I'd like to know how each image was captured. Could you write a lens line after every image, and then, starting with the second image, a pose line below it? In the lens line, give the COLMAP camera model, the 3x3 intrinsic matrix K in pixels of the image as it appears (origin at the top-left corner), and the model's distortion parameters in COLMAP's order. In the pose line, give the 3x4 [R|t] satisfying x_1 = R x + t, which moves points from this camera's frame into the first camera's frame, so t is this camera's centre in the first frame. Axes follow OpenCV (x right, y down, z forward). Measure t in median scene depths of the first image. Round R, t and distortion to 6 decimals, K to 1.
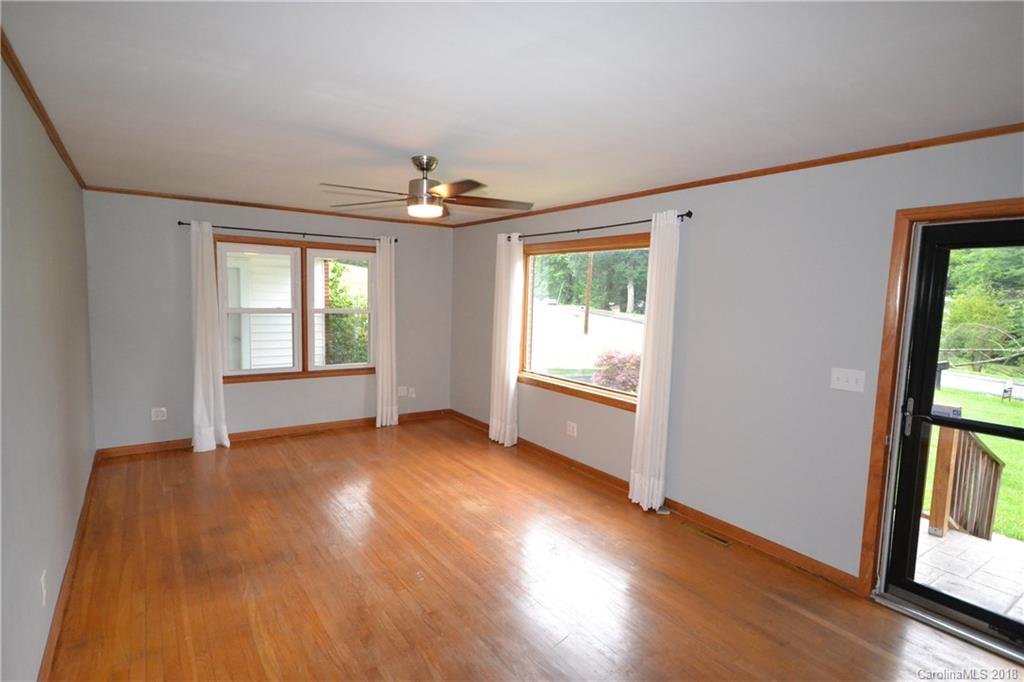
lens RADIAL K [[526.0, 0, 512.0], [0, 526.0, 341.0], [0, 0, 1]] dist [-0.000641, -0.000007]
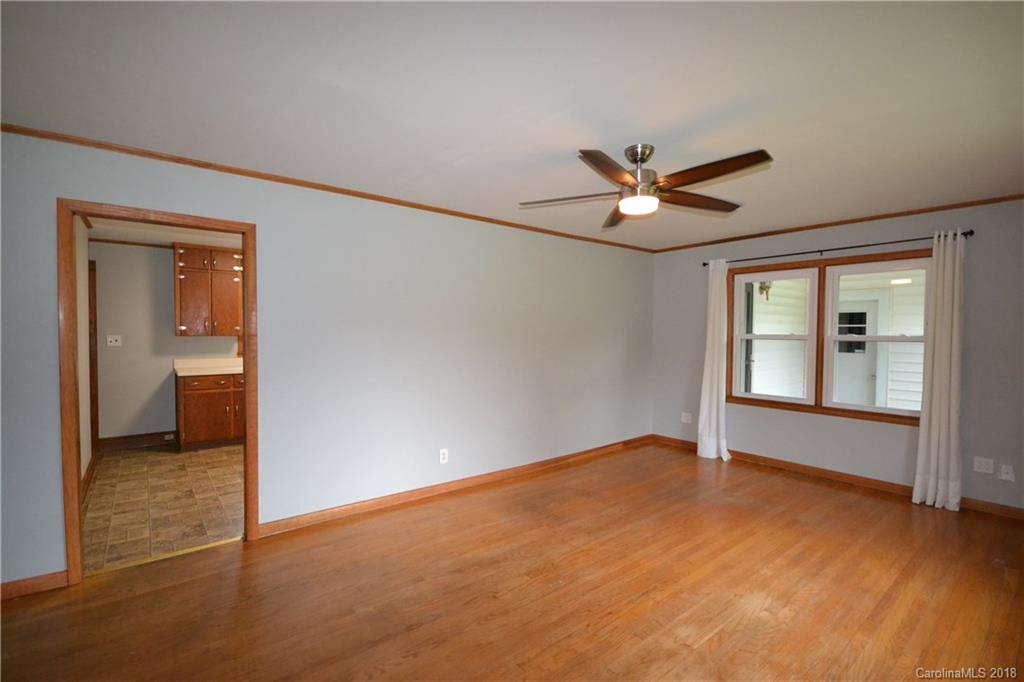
lens RADIAL K [[456.8, 0, 493.2], [0, 456.8, 341.0], [0, 0, 1]] dist [-0.002030, -0.000495]
pose [[0.047781, -0.007624, -0.998829, 0.389486], [-0.095395, 0.995365, -0.012161, 0.012184], [0.994292, 0.095864, 0.046832, 0.467012]]
